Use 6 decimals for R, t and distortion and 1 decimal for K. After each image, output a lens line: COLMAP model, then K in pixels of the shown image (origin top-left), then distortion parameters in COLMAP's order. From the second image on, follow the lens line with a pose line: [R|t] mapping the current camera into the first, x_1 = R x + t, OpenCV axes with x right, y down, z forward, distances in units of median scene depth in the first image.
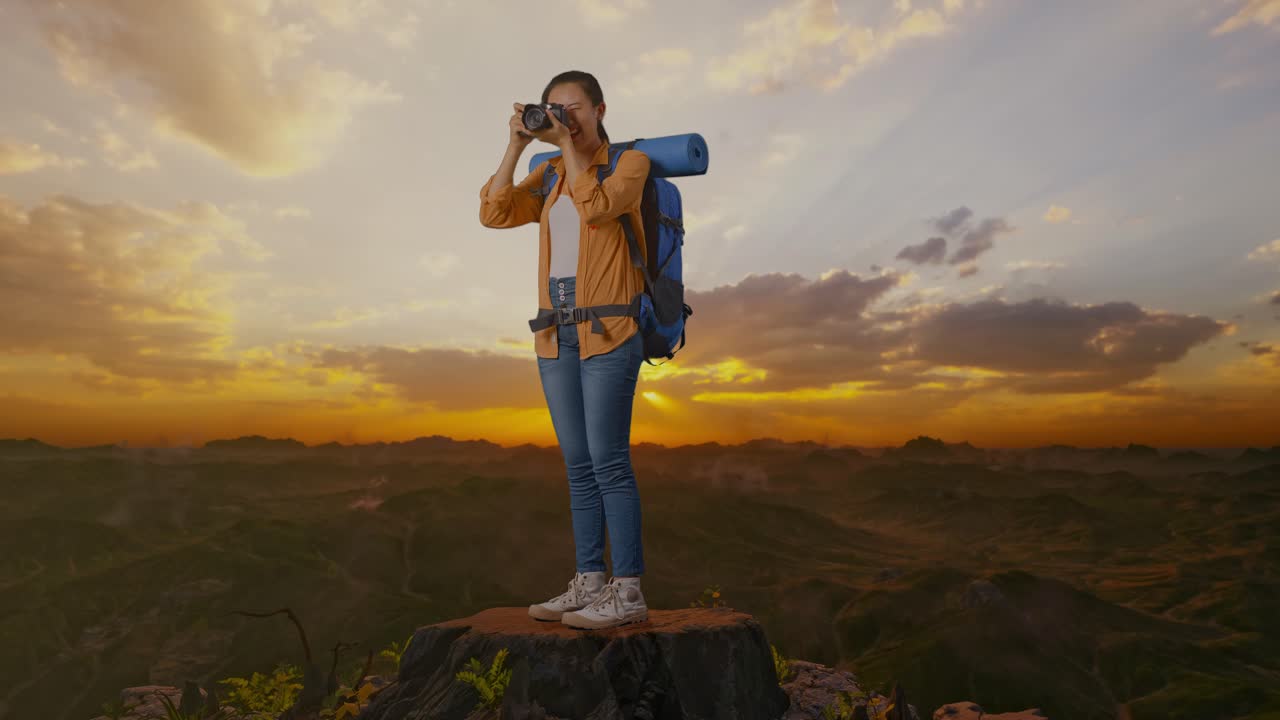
lens RADIAL K [[976.5, 0, 639.2], [0, 976.5, 359.7], [0, 0, 1]] dist [0.009188, 0.001324]
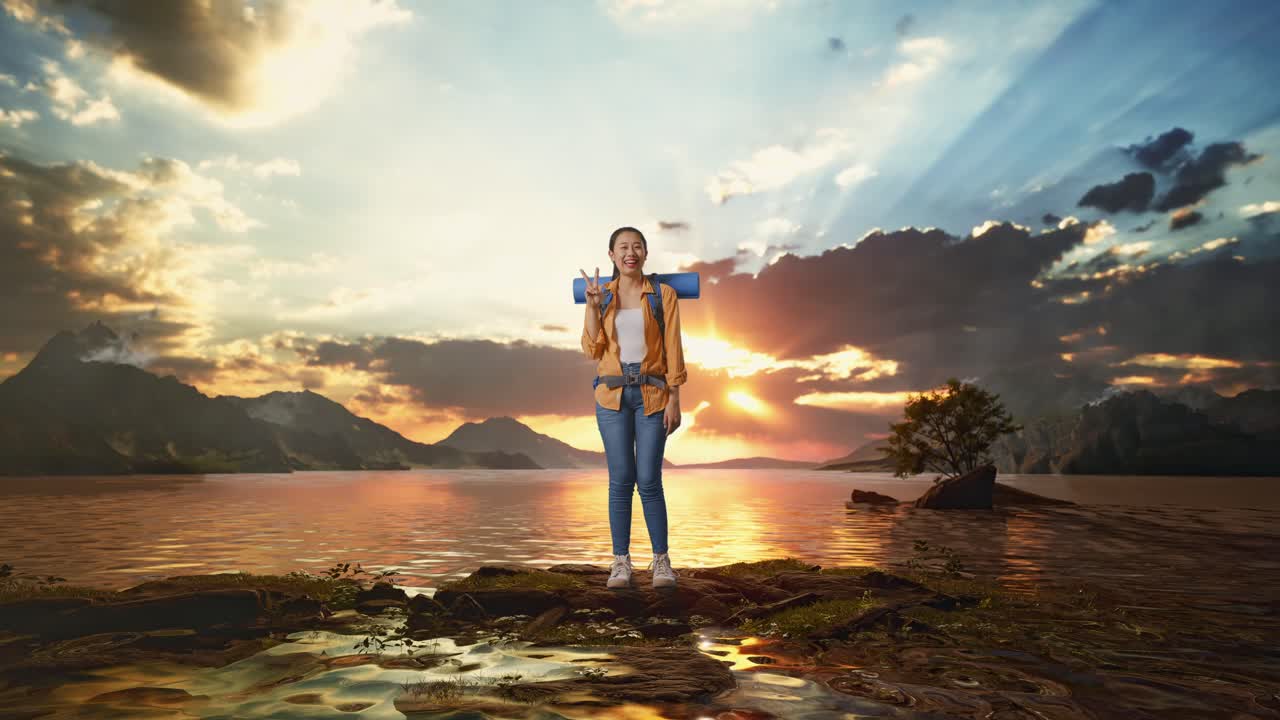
lens RADIAL K [[976.5, 0, 638.1], [0, 976.5, 358.4], [0, 0, 1]] dist [0.009188, 0.001324]
pose [[0.997025, -0.012420, -0.076073, -0.007821], [0.012815, 0.999907, 0.004710, 0.002080], [0.076007, -0.005671, 0.997091, 0.238440]]
